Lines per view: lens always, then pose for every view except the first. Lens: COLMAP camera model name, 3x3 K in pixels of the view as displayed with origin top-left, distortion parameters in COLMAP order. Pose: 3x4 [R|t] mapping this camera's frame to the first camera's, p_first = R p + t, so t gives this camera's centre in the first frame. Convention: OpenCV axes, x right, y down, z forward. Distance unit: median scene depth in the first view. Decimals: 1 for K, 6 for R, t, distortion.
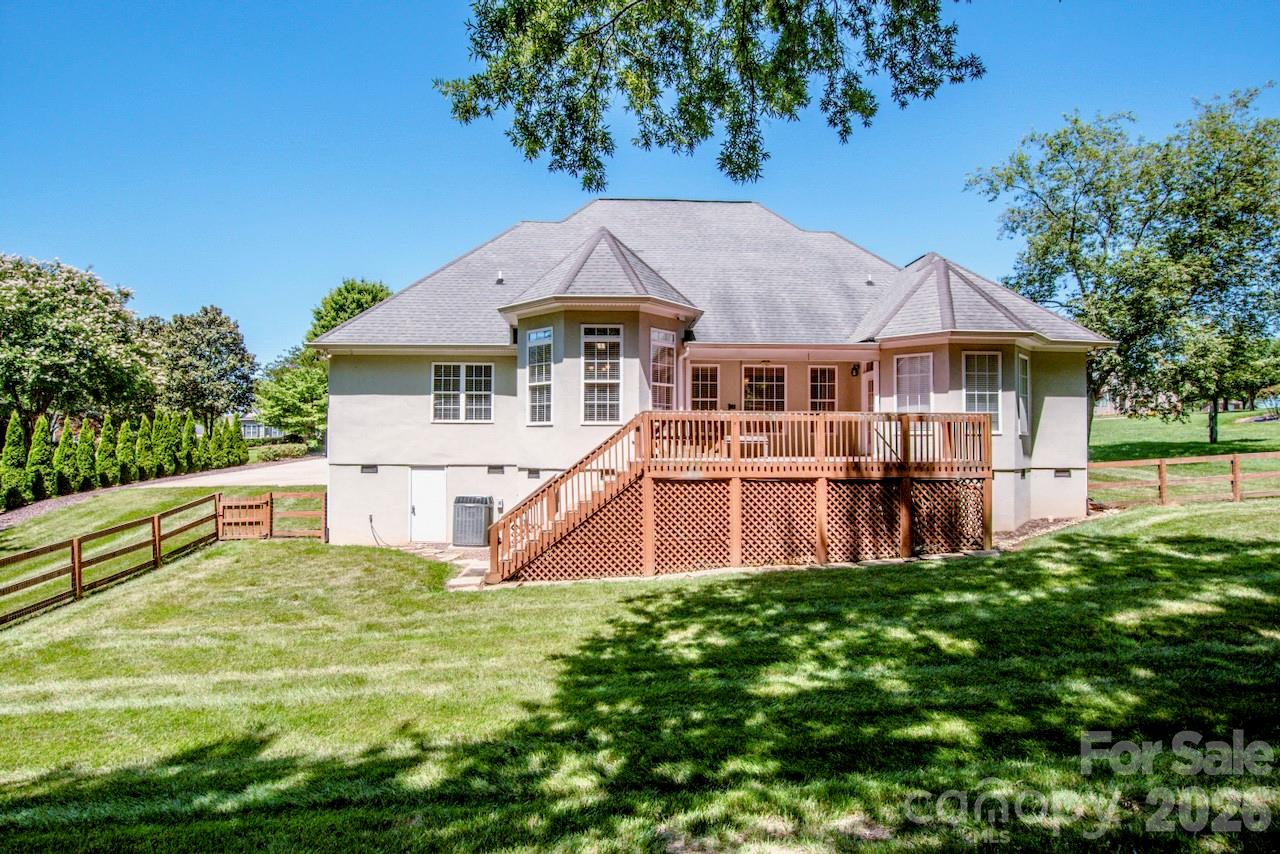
lens RADIAL K [[733.9, 0, 640.0], [0, 733.9, 427.0], [0, 0, 1]] dist [-0.026242, 0.002480]
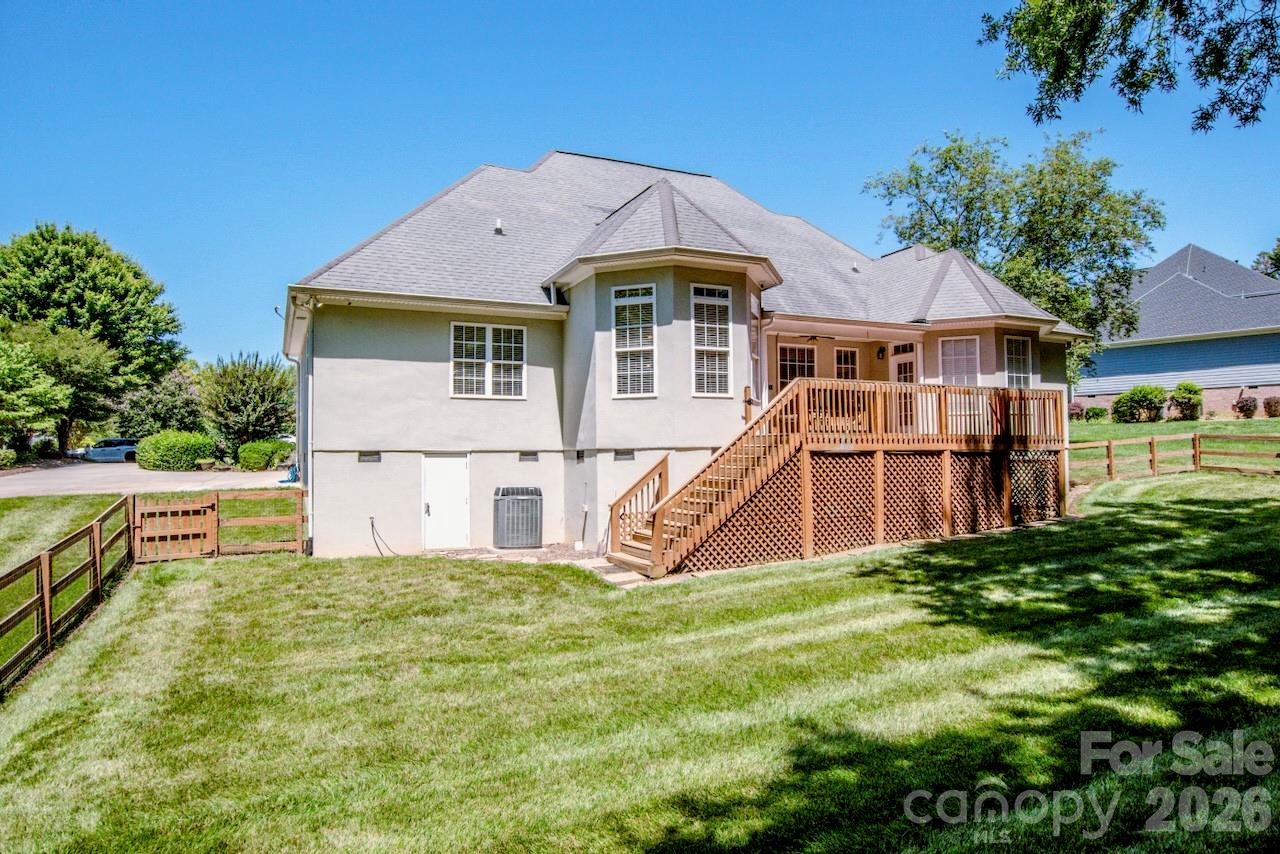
lens RADIAL K [[819.4, 0, 640.0], [0, 819.4, 427.0], [0, 0, 1]] dist [-0.013367, -0.003690]
pose [[0.919144, 0.004737, 0.393894, -0.521678], [0.004749, 0.999722, -0.023106, 0.055565], [-0.393894, 0.023108, 0.918865, 0.122858]]
